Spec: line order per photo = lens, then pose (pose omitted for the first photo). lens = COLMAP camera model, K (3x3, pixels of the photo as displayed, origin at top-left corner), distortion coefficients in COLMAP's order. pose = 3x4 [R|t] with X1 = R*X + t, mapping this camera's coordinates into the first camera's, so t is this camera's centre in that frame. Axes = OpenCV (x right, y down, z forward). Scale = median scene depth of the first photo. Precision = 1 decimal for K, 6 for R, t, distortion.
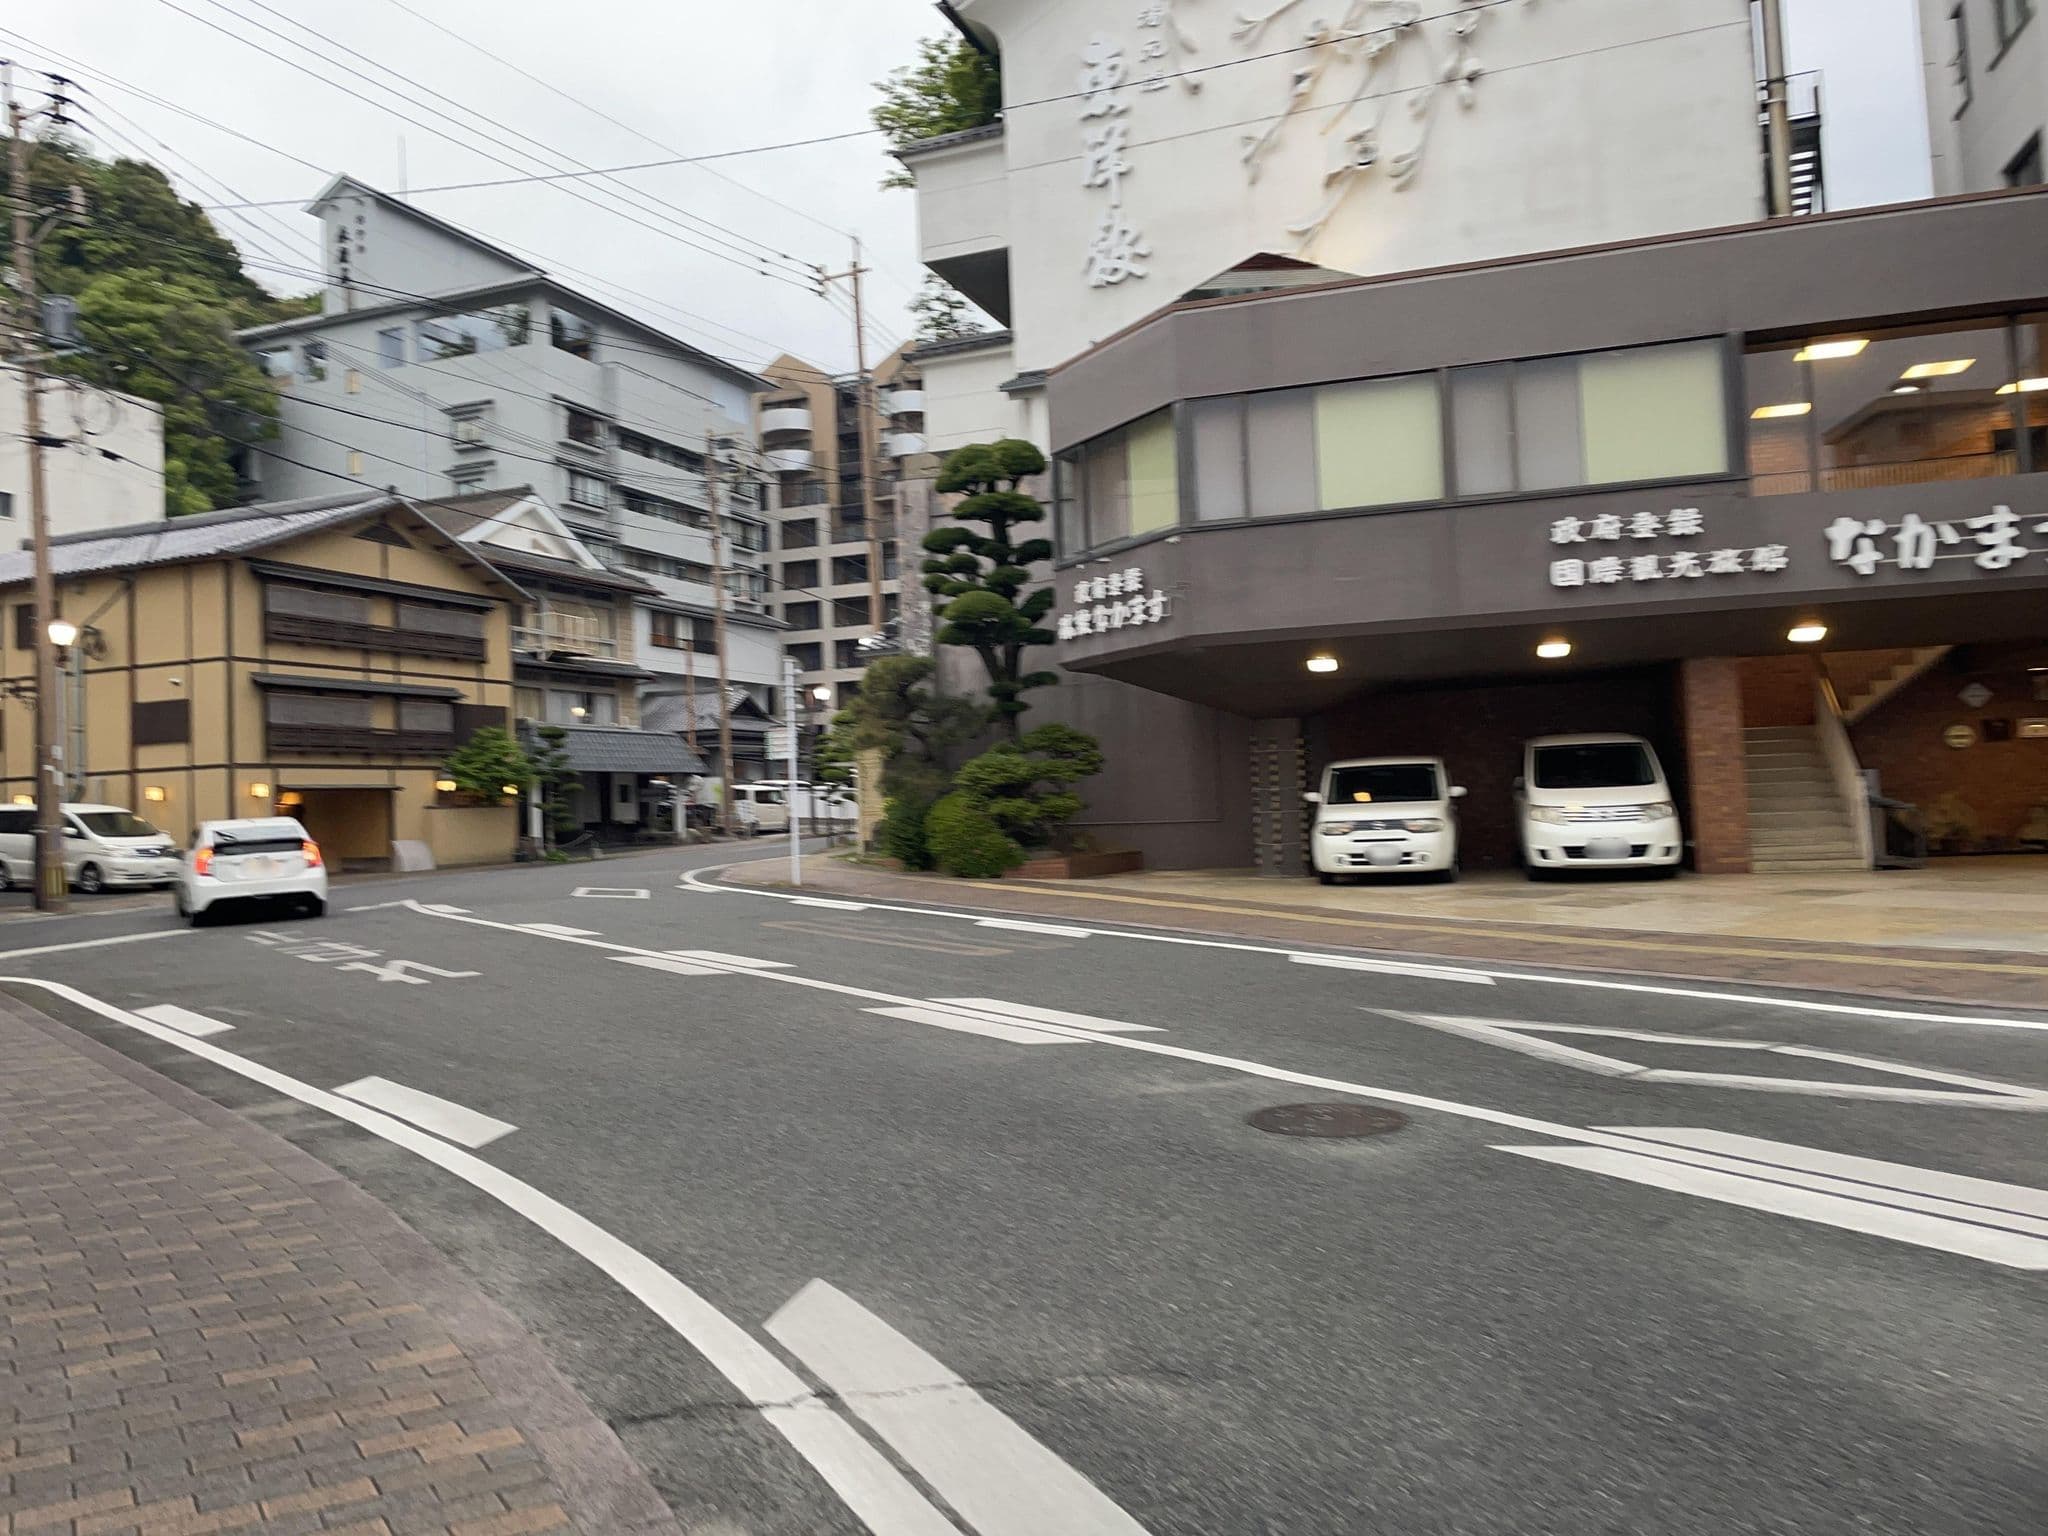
lens RADIAL K [[1576.0, 0, 1024.2], [0, 1576.0, 775.9], [0, 0, 1]] dist [0.003471, 0.000294]
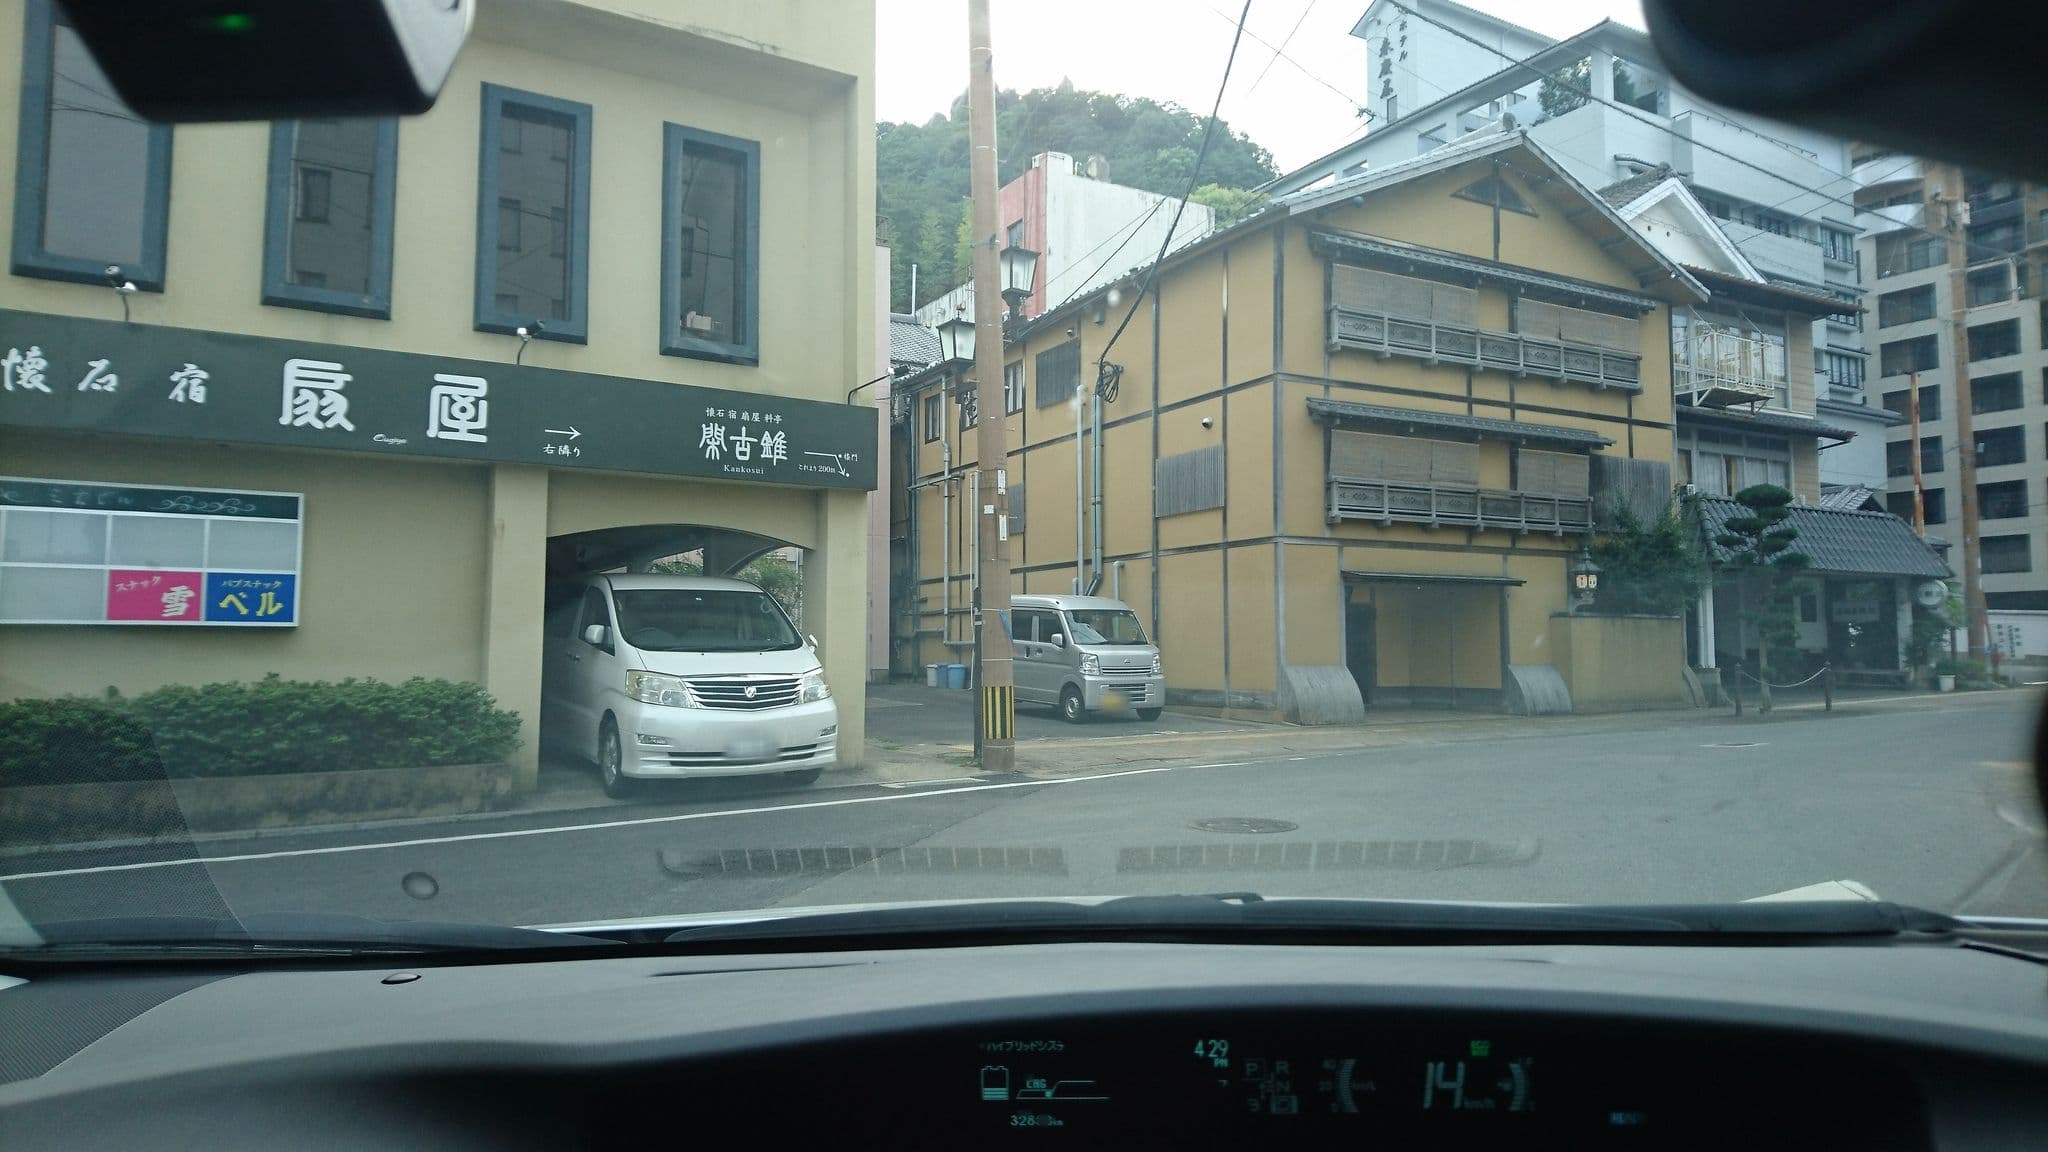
lens RADIAL K [[1359.5, 0, 1058.2], [0, 1359.5, 521.2], [0, 0, 1]] dist [0.046135, -0.001164]
pose [[0.810725, -0.017054, -0.585178, -0.216220], [-0.018041, 0.998373, -0.054091, 0.015389], [0.585149, 0.054410, 0.809099, 0.429665]]
